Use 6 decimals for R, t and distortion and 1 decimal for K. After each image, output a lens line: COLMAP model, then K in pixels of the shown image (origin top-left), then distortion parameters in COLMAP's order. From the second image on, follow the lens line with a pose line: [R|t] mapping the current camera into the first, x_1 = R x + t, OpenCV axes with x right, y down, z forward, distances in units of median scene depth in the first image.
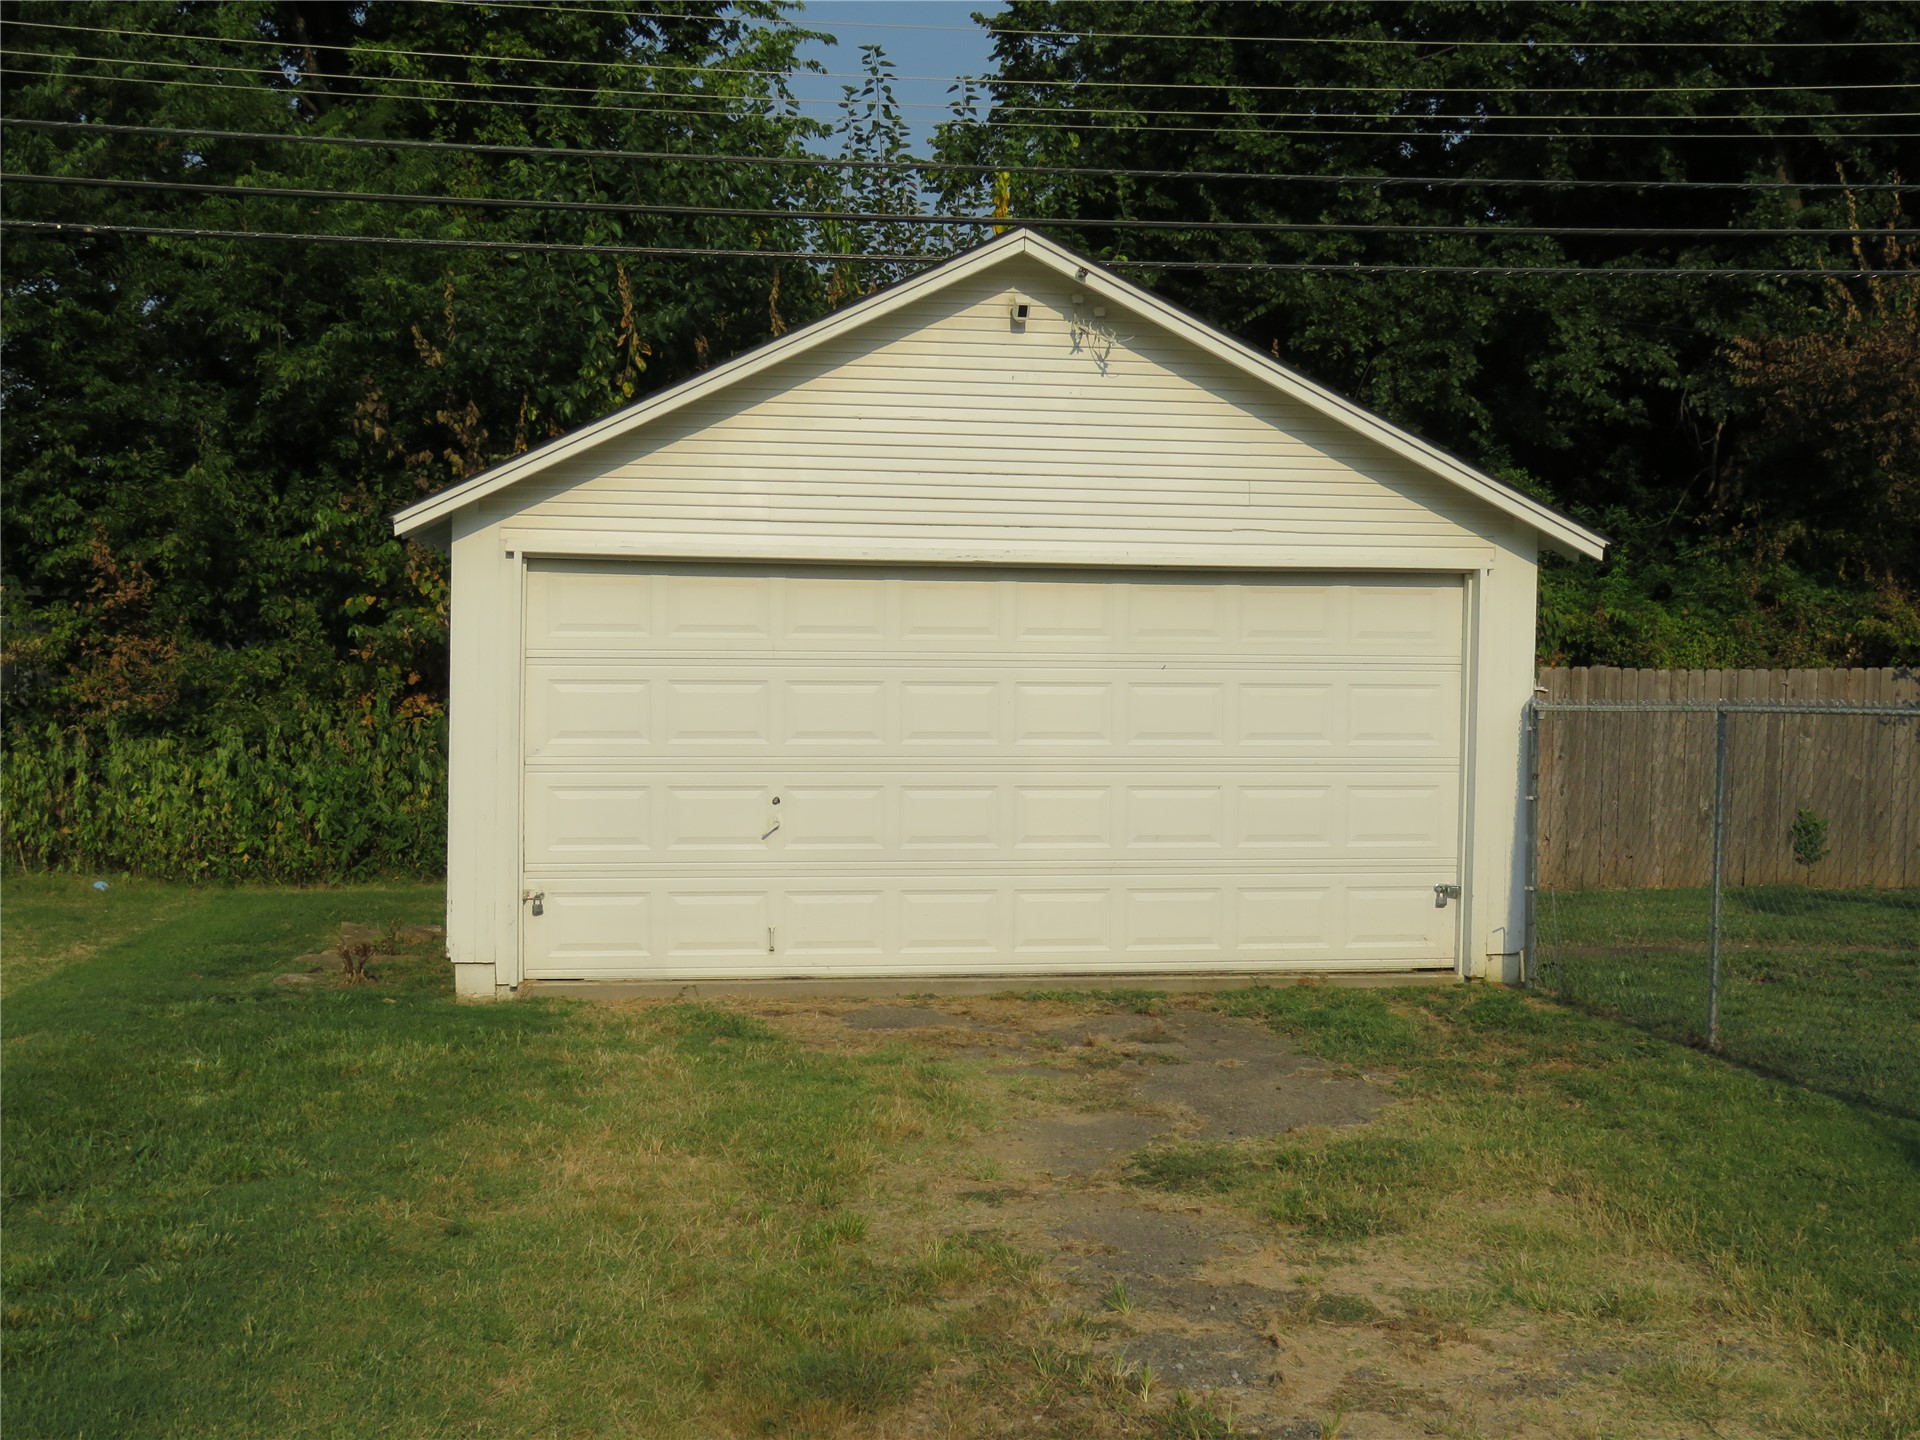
lens RADIAL K [[2270.5, 0, 973.1], [0, 2270.5, 727.8], [0, 0, 1]] dist [0.012723, 0.000000]
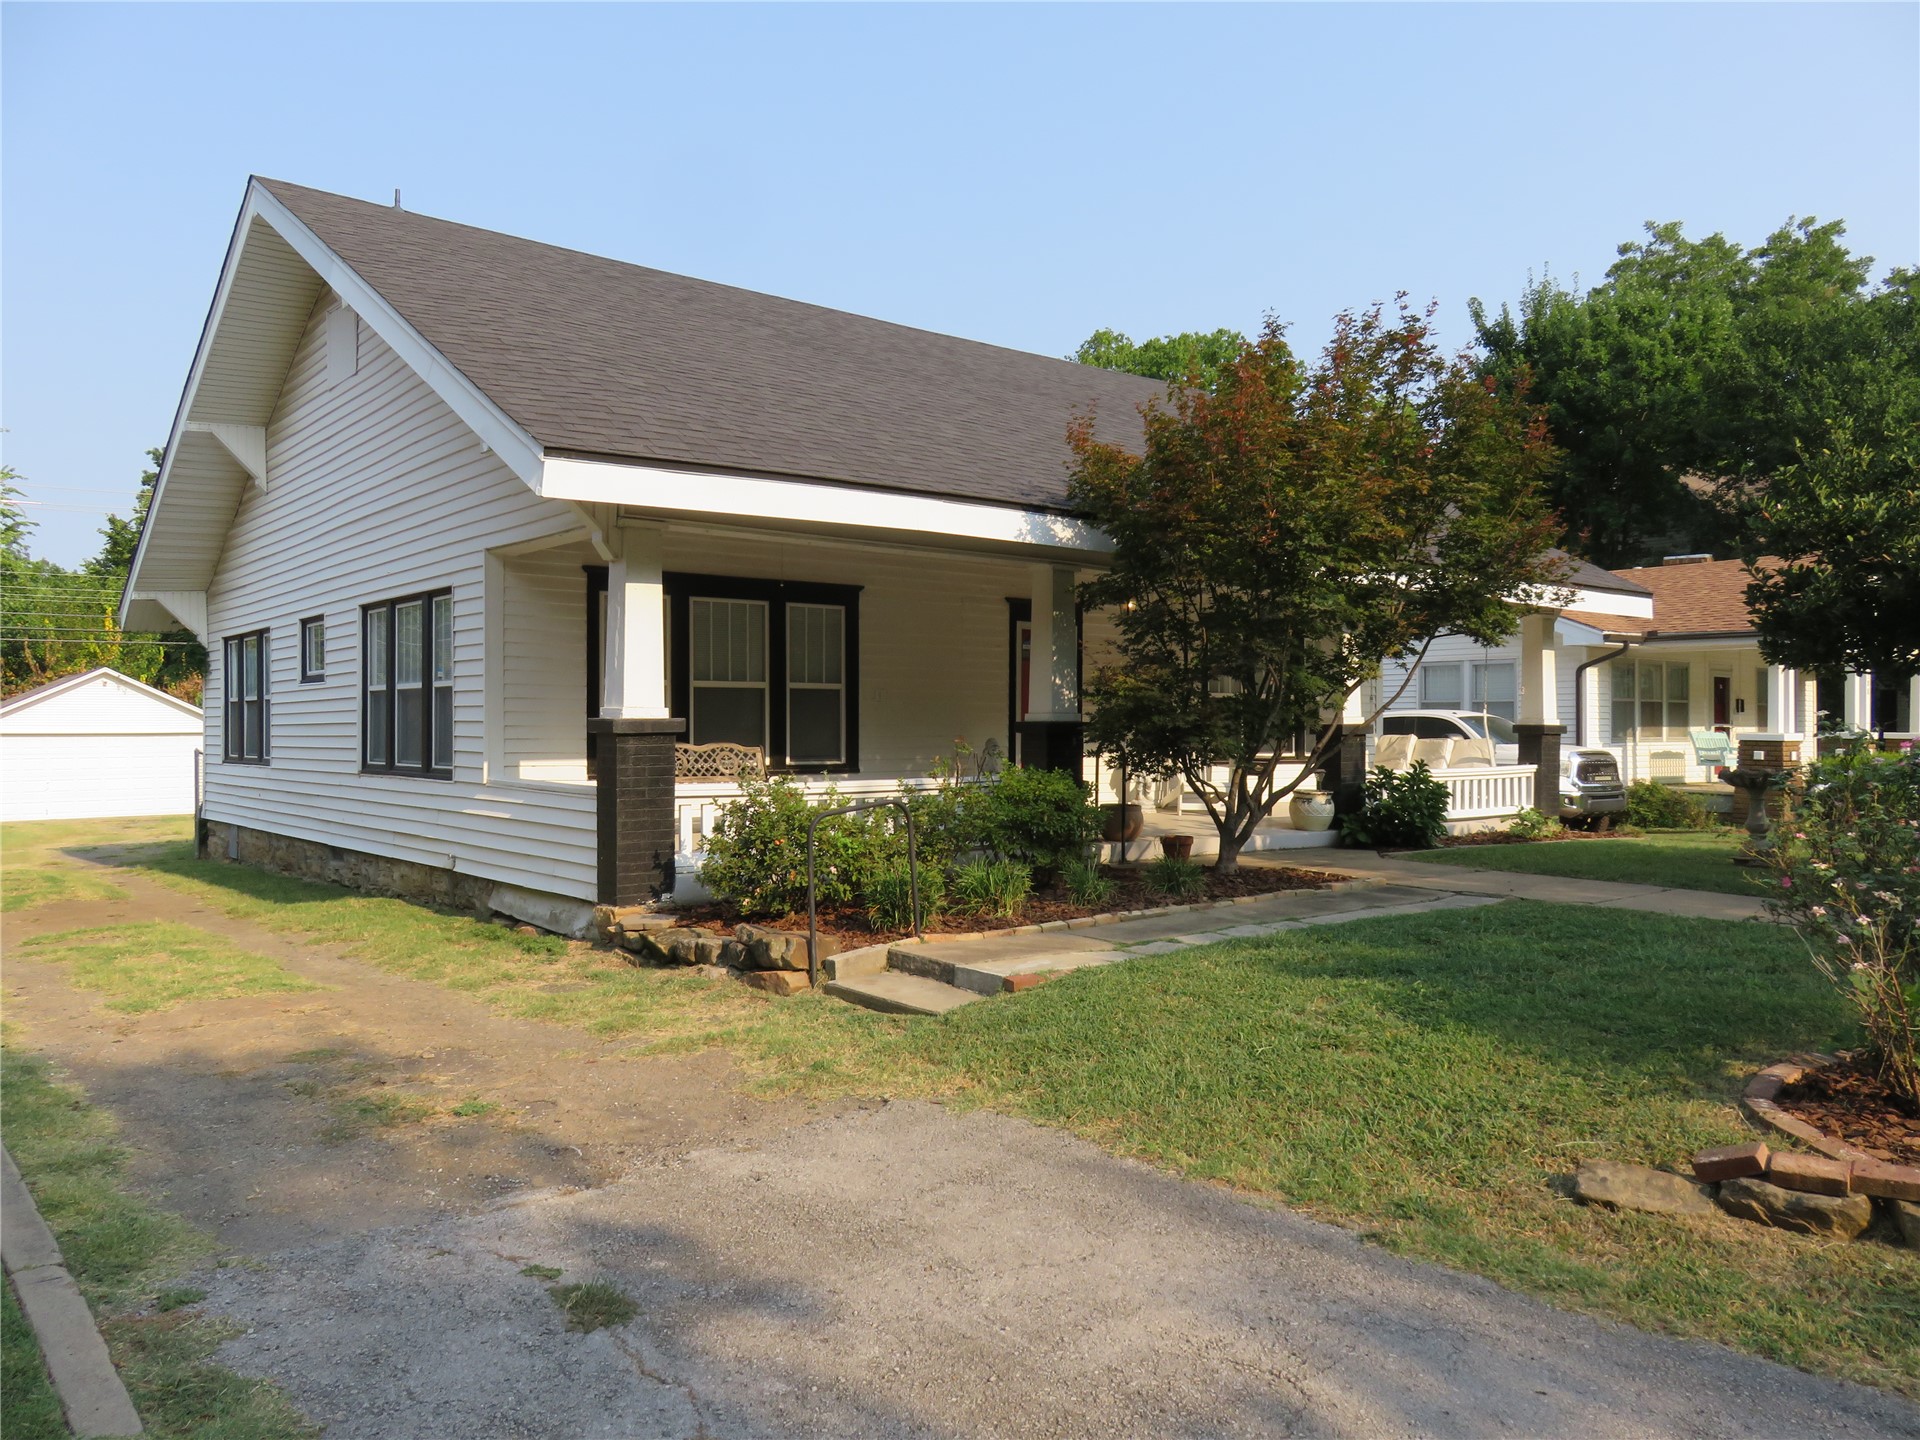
lens RADIAL K [[1450.1, 0, 970.4], [0, 1450.1, 716.1], [0, 0, 1]] dist [-0.028562, 0.012618]
pose [[0.857635, -0.011112, 0.514138, 0.014747], [0.034768, 0.998732, -0.036411, 0.040075], [-0.513082, 0.049103, 0.856934, -1.492176]]
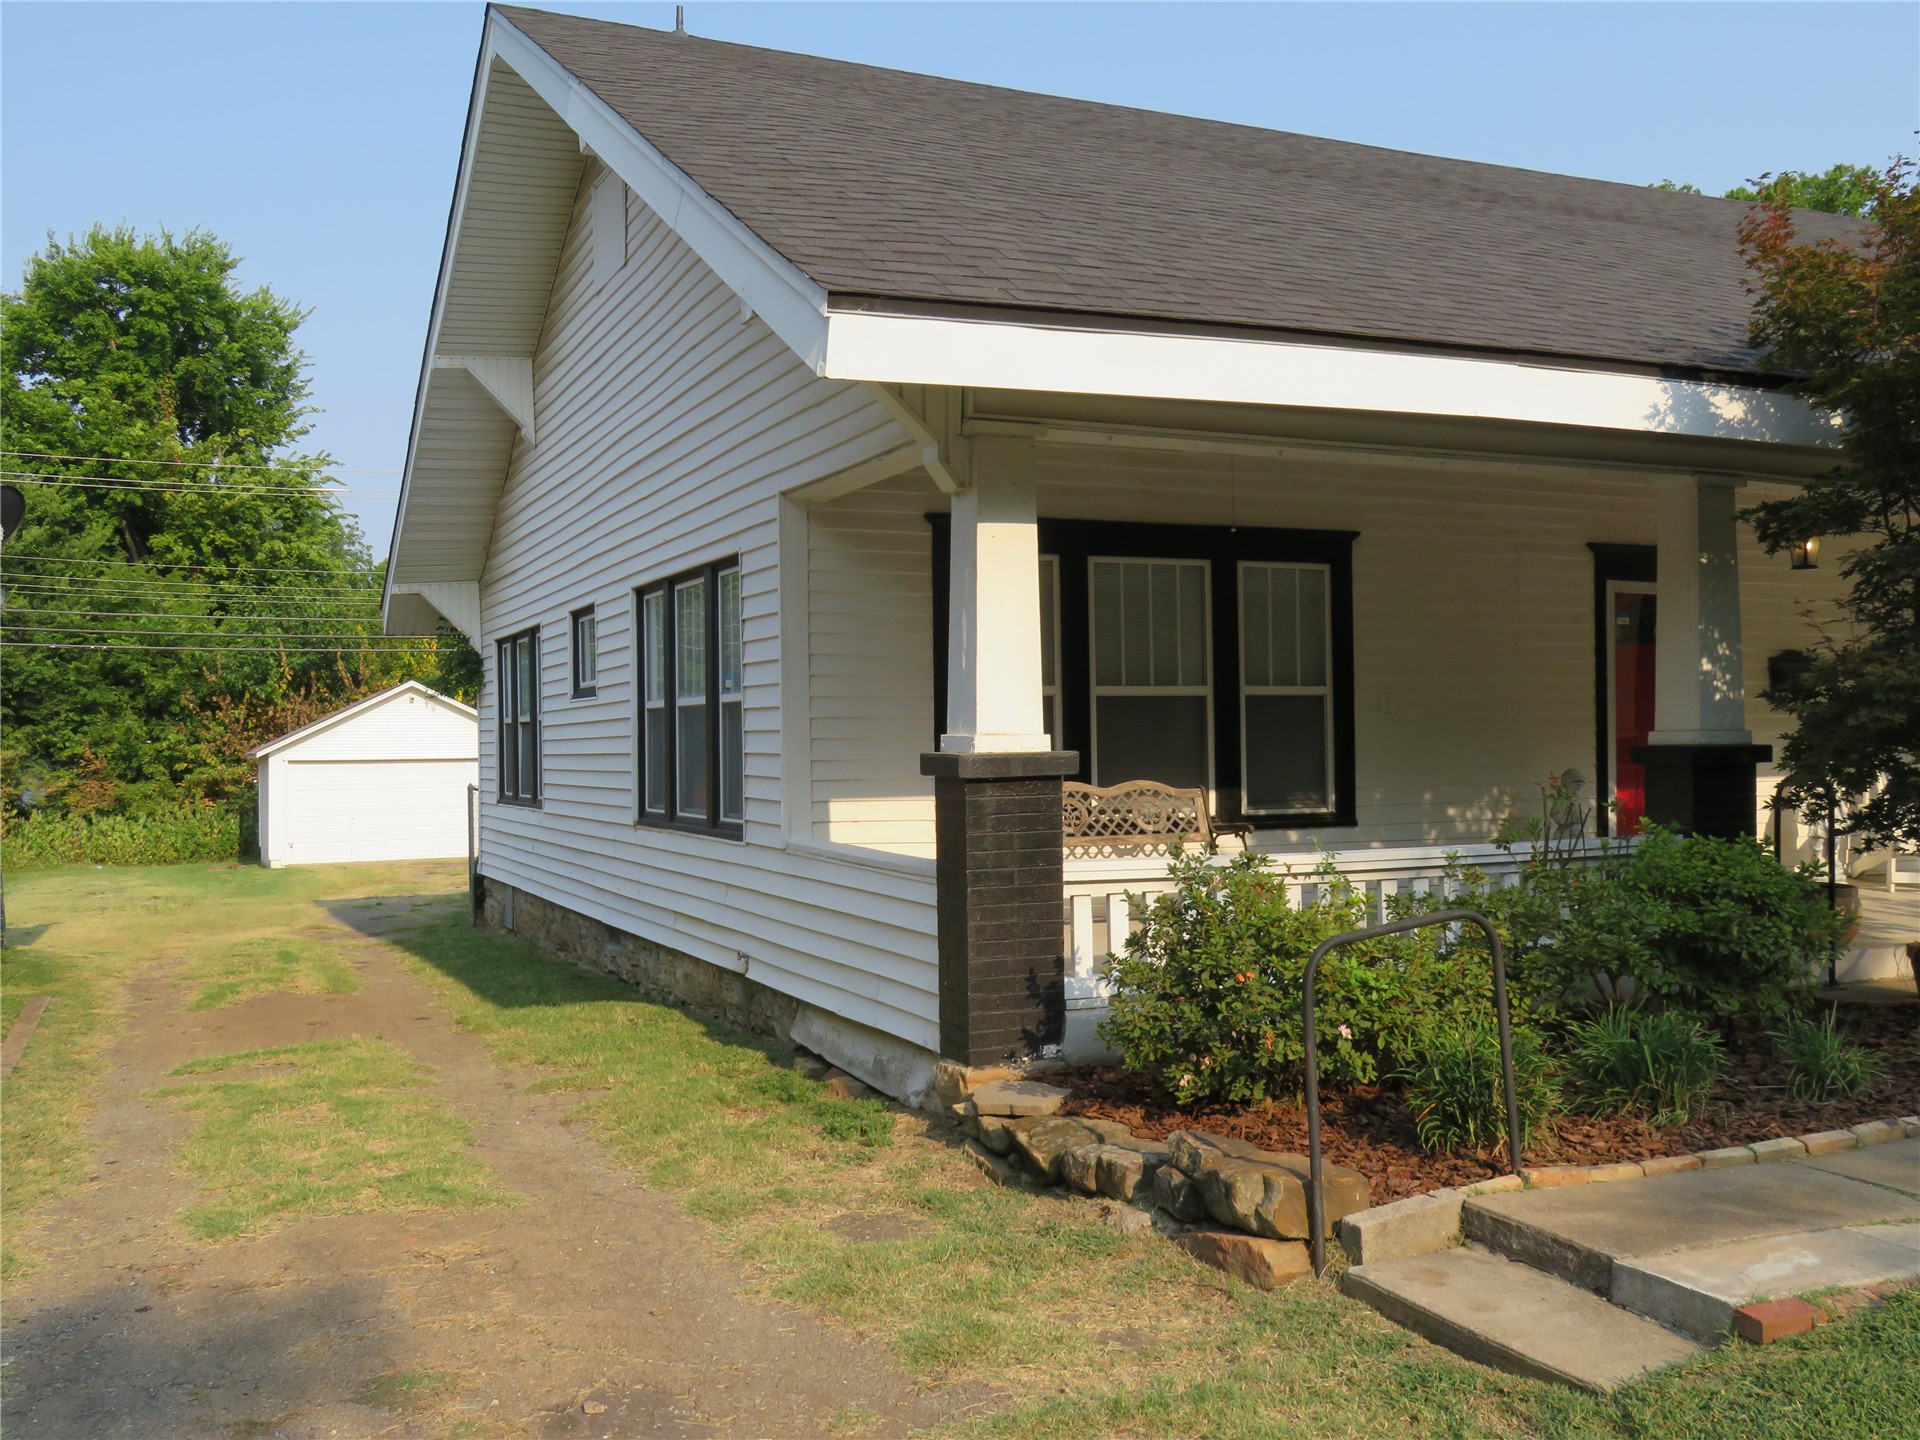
lens RADIAL K [[1785.8, 0, 965.9], [0, 1785.8, 714.9], [0, 0, 1]] dist [-0.001919, 0.000000]
pose [[0.963198, -0.022551, 0.267846, 0.068087], [0.037498, 0.998004, -0.050818, 0.029314], [-0.266166, 0.058991, 0.962120, -1.357949]]
